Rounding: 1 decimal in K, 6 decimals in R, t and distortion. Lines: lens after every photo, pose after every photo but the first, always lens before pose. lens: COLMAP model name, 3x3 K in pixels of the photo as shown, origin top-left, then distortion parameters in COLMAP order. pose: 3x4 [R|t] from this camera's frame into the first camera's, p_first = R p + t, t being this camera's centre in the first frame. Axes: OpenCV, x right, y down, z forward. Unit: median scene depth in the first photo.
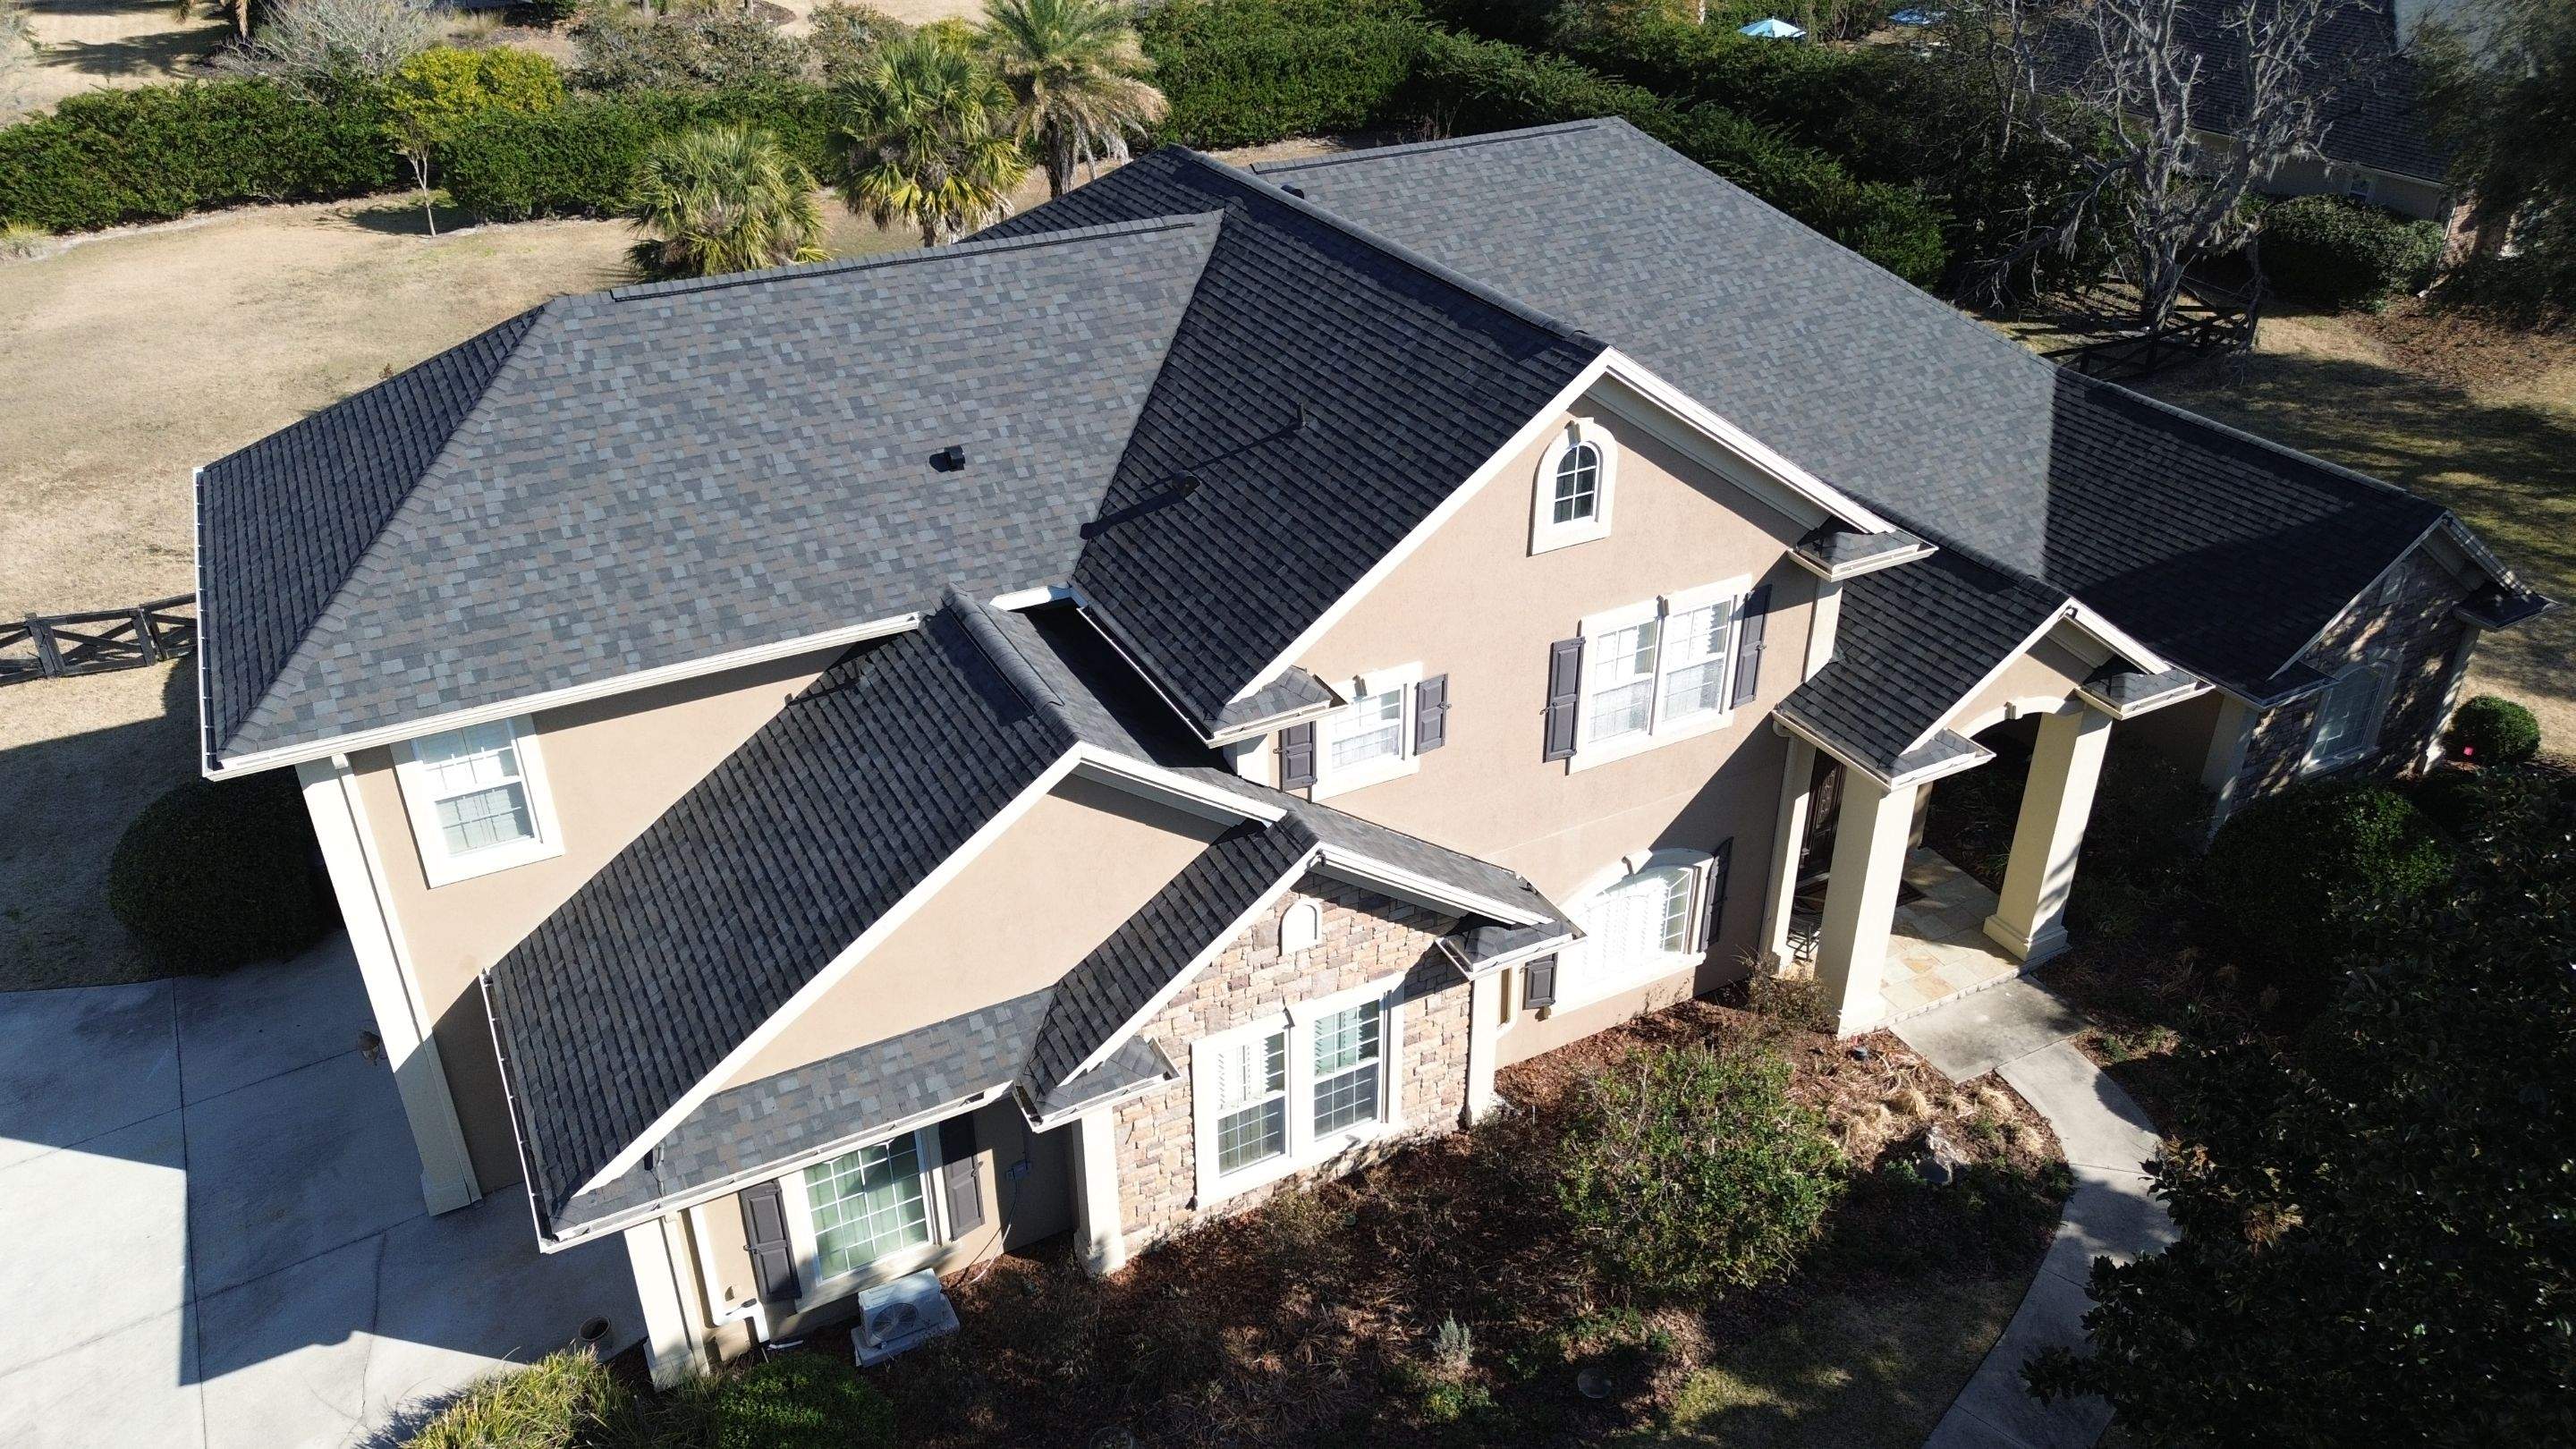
lens RADIAL K [[1817.1, 0, 1295.3], [0, 1817.1, 720.5], [0, 0, 1]] dist [0.073178, -0.066513]
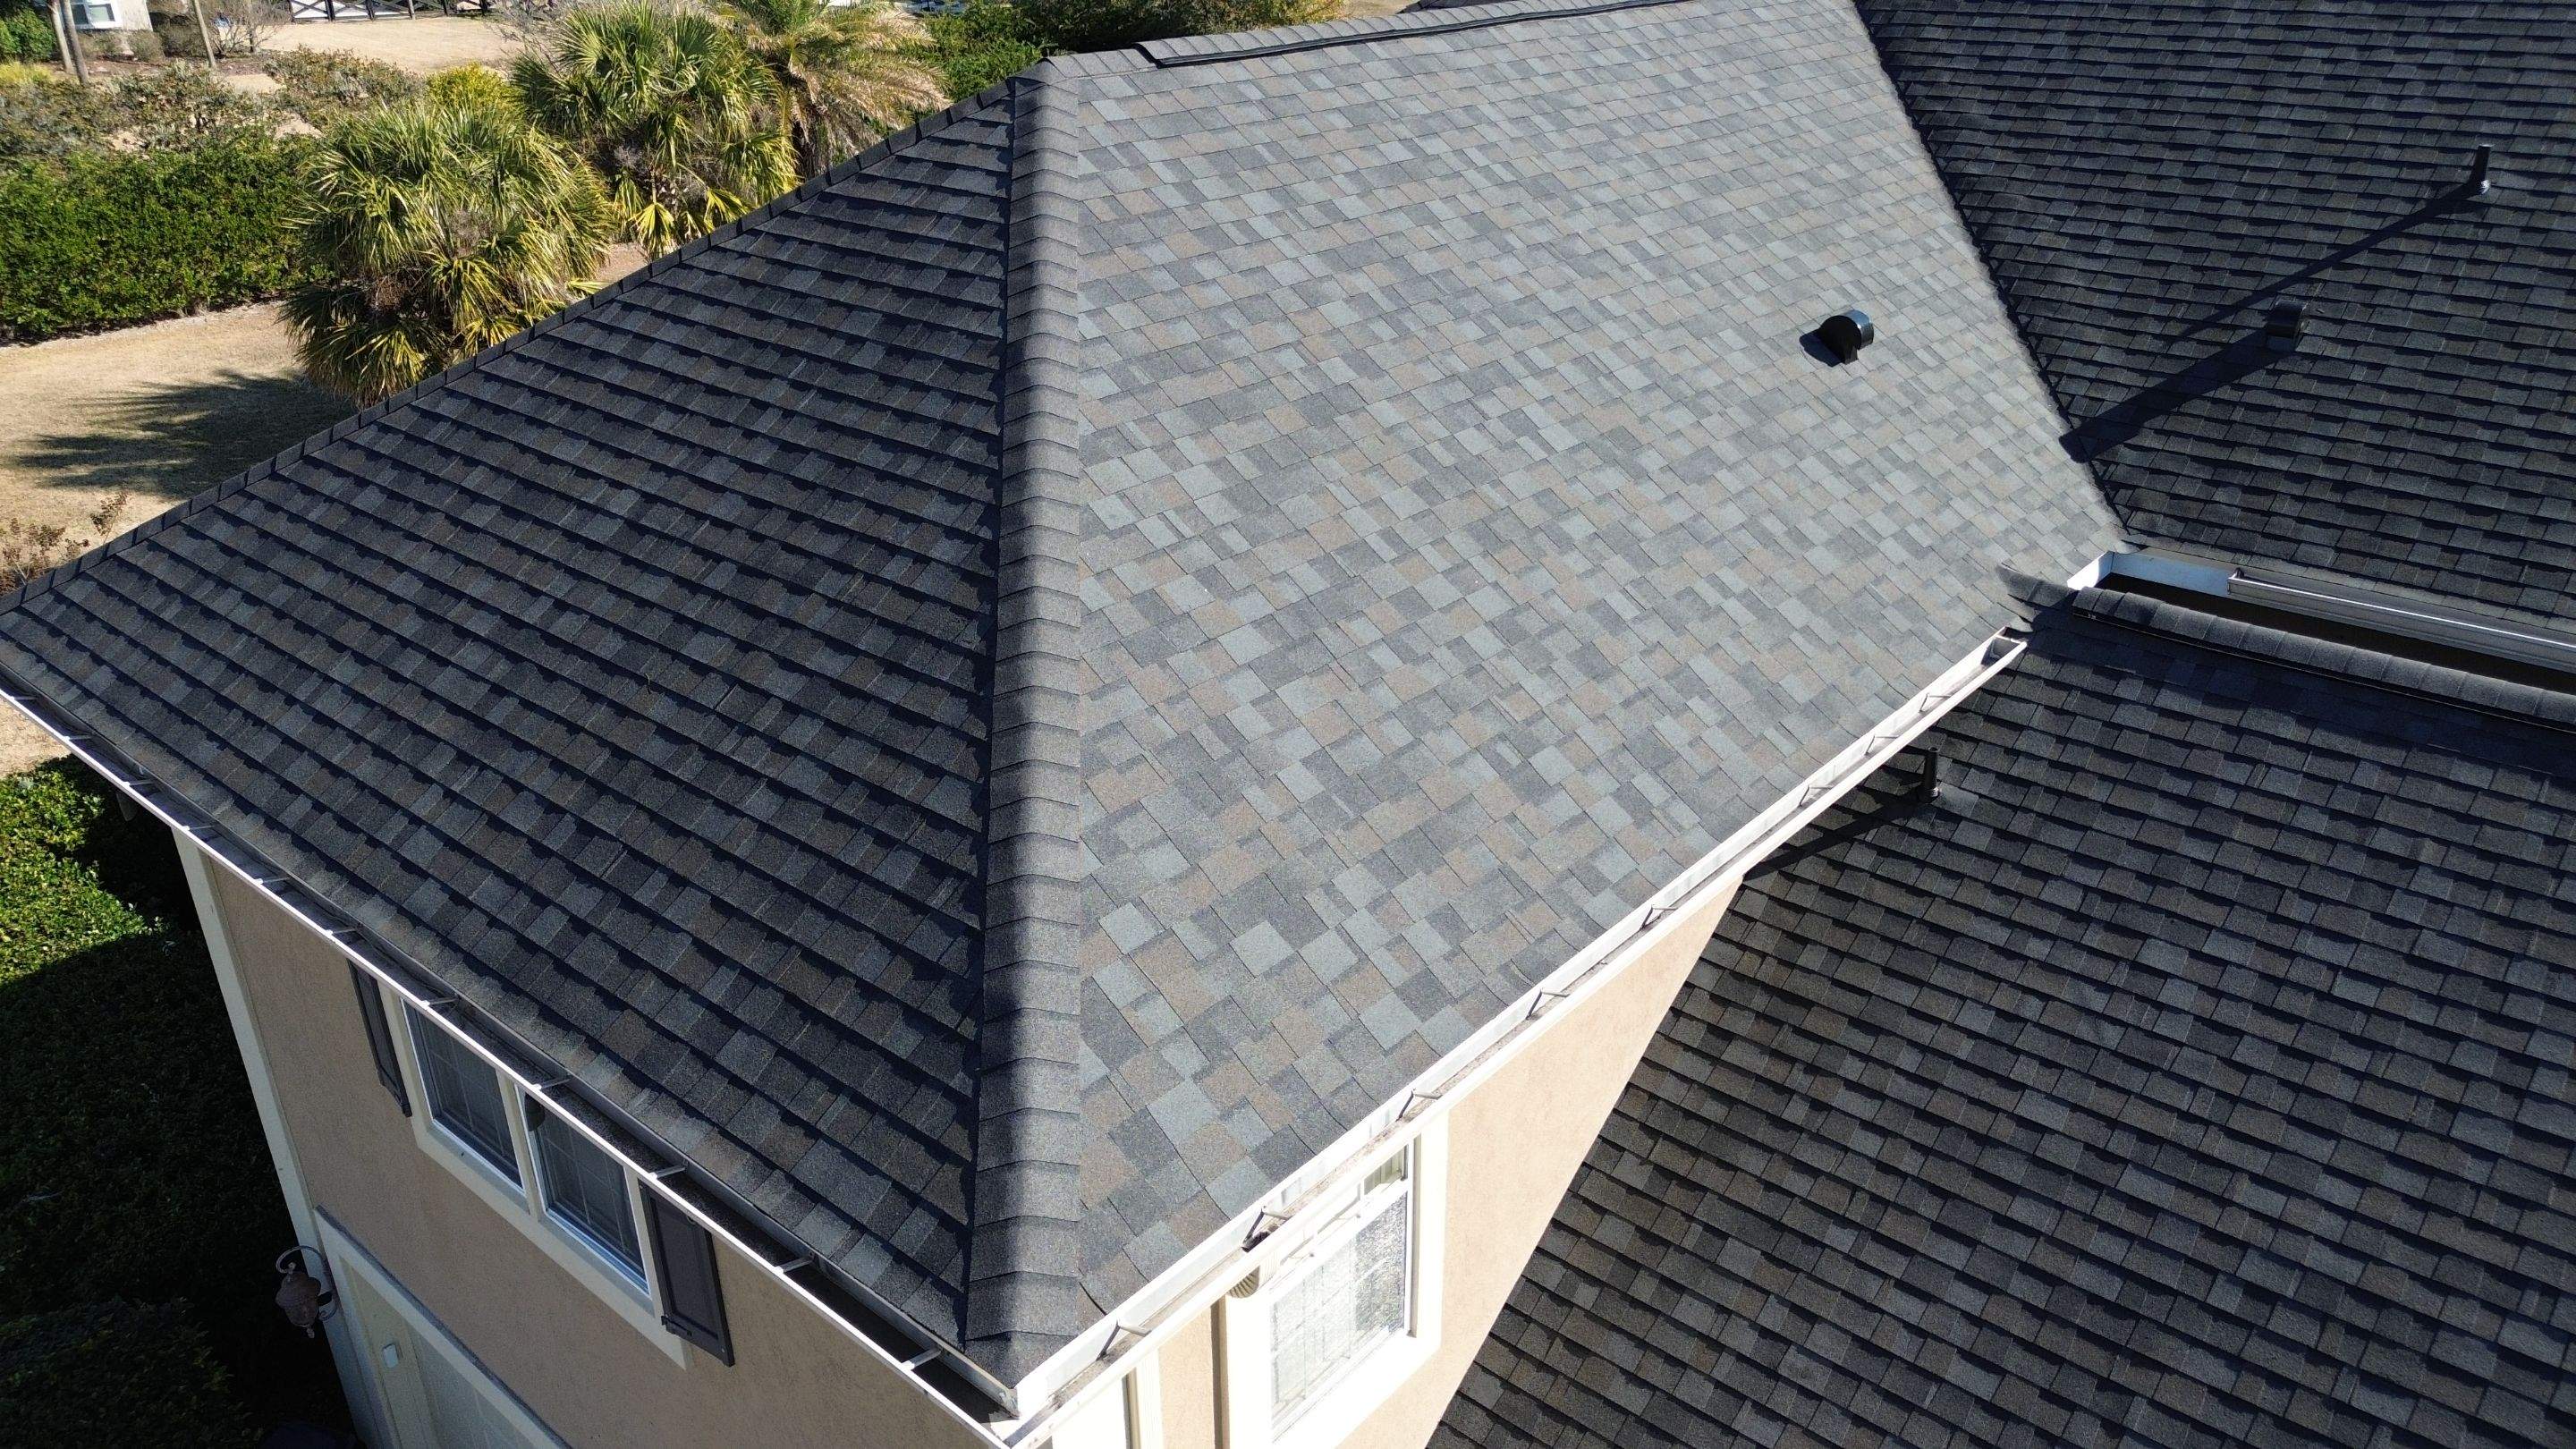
lens RADIAL K [[1817.1, 0, 1296.6], [0, 1817.1, 716.6], [0, 0, 1]] dist [0.073178, -0.066513]
pose [[0.928763, -0.163711, 0.332563, -0.503584], [0.188909, 0.980978, -0.044668, -0.047575], [-0.318925, 0.104311, 0.942022, 0.580106]]
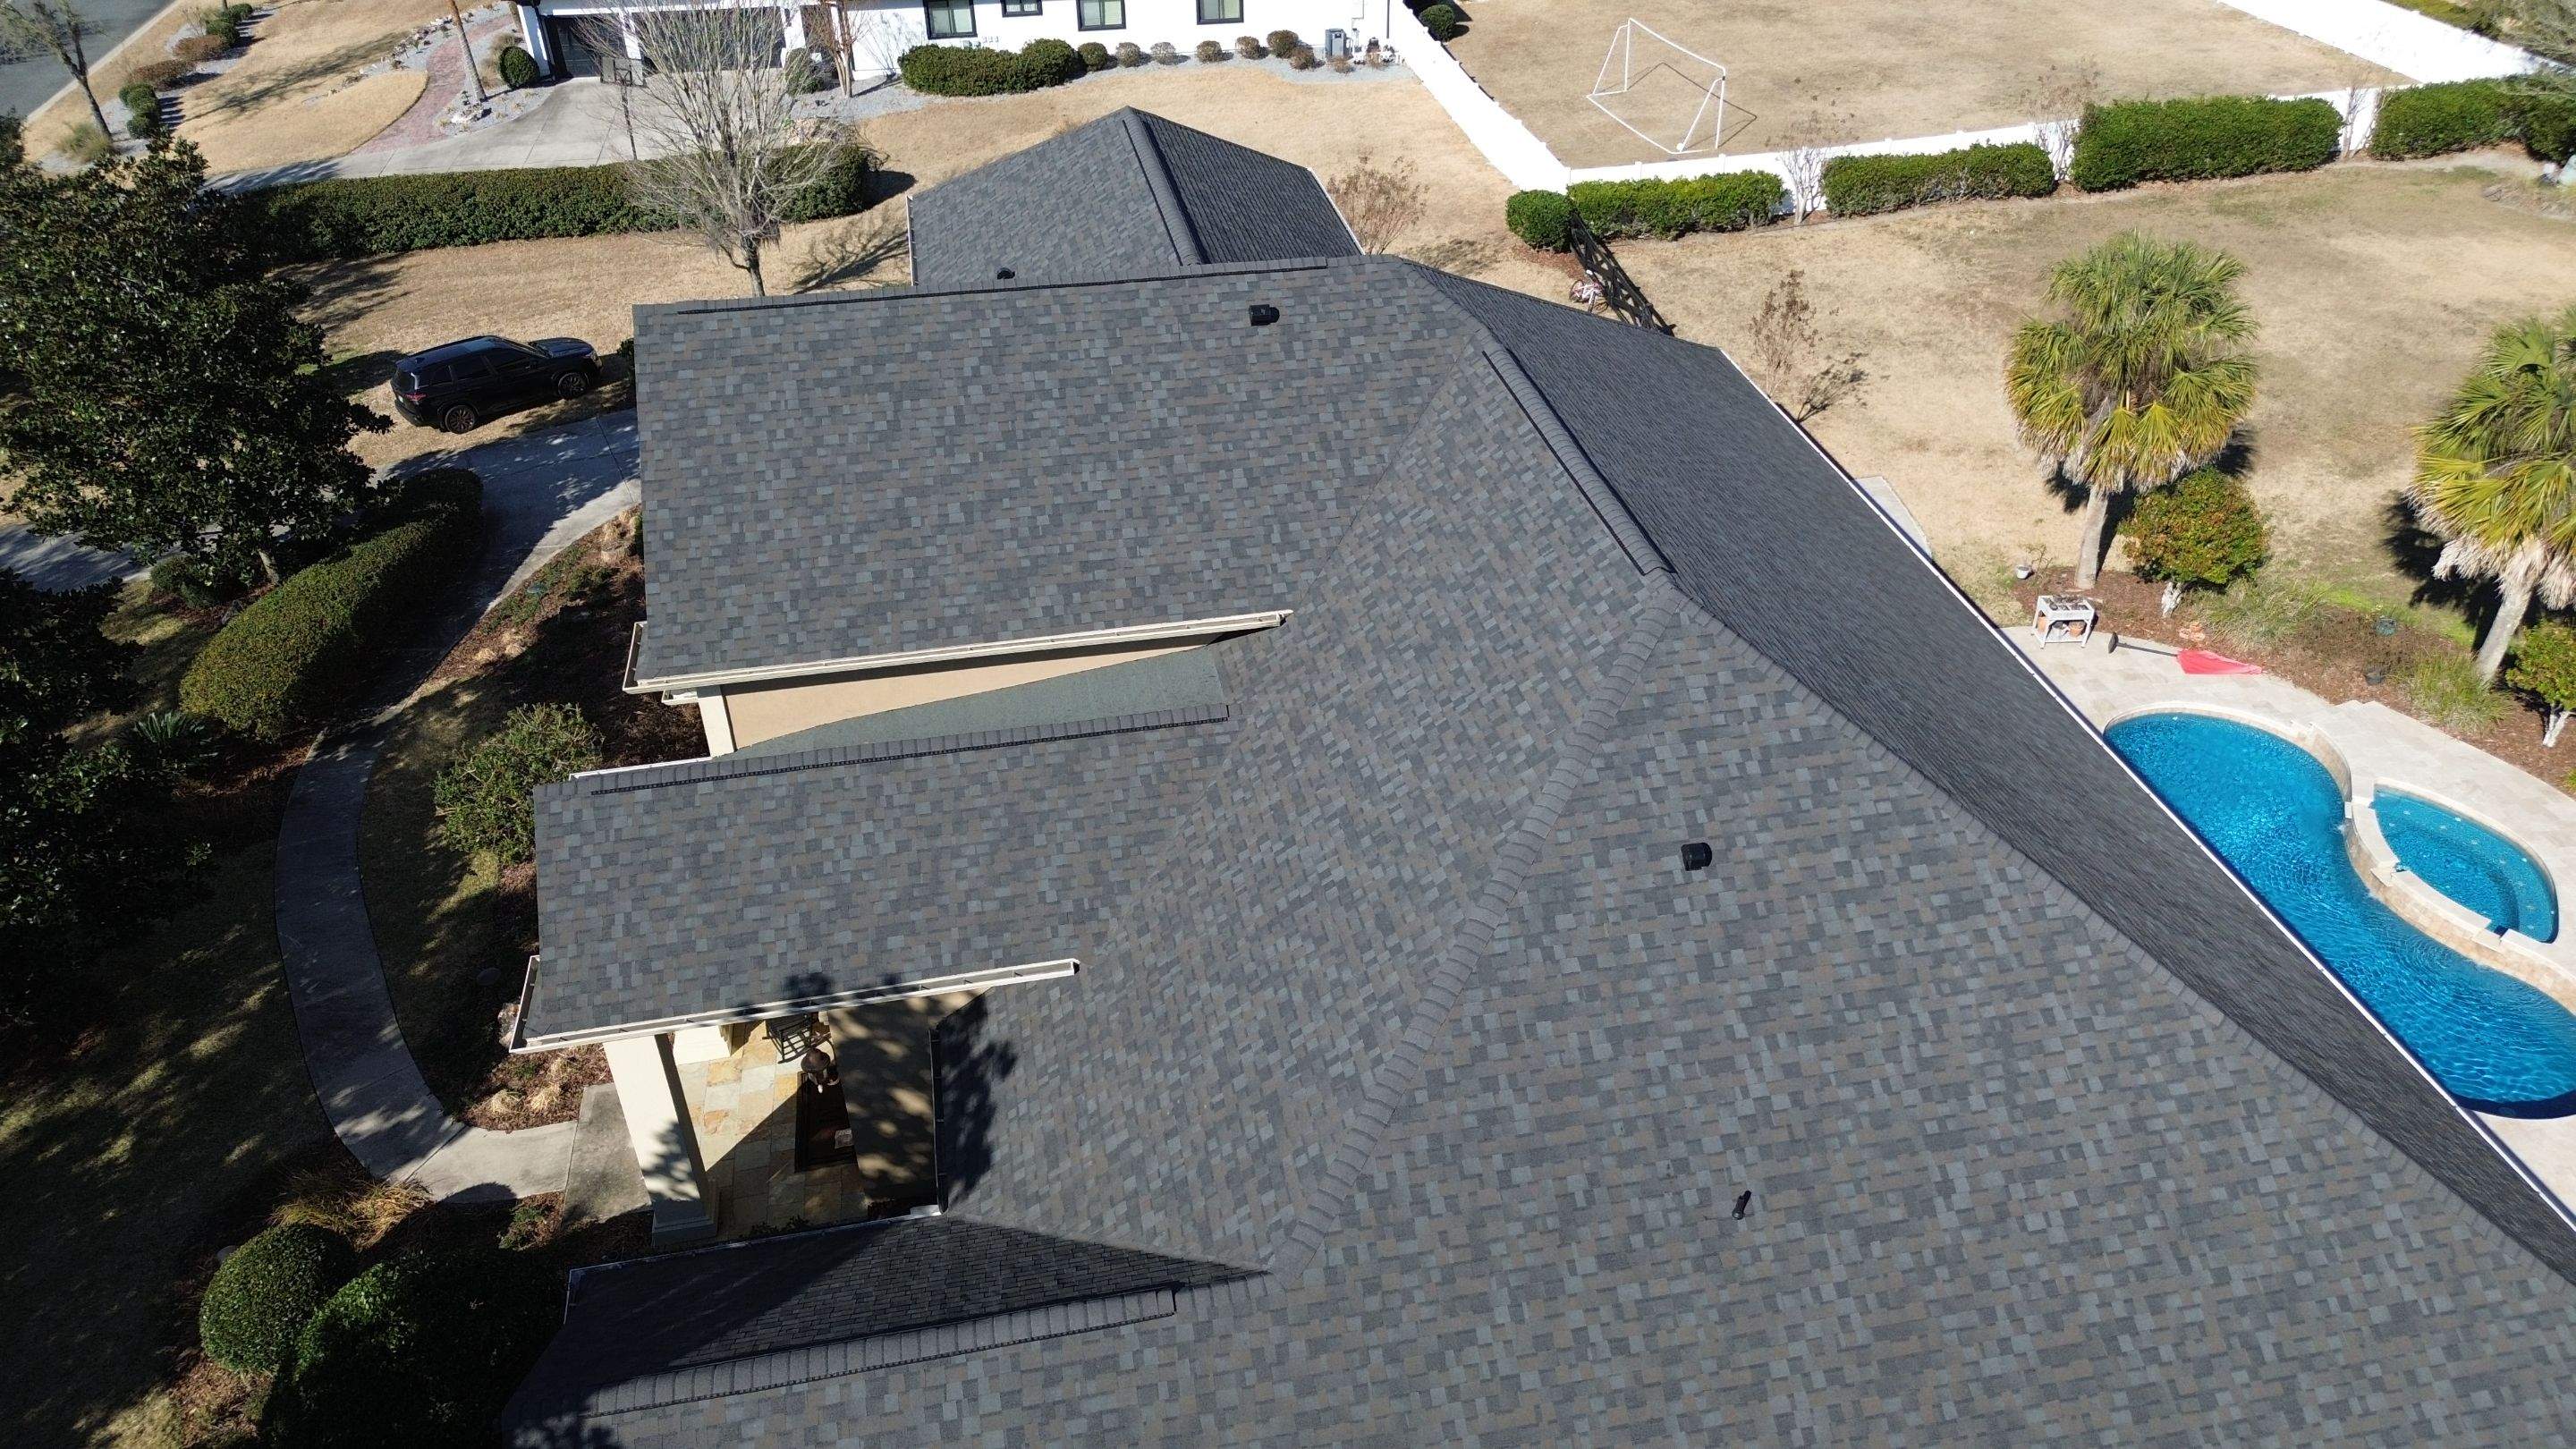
lens RADIAL K [[1817.1, 0, 1307.1], [0, 1817.1, 709.3], [0, 0, 1]] dist [0.073178, -0.066513]
pose [[-0.278935, 0.549279, -0.787711, 1.089389], [-0.472520, 0.635593, 0.610529, -0.929160], [0.836014, 0.542507, 0.082255, 1.257509]]
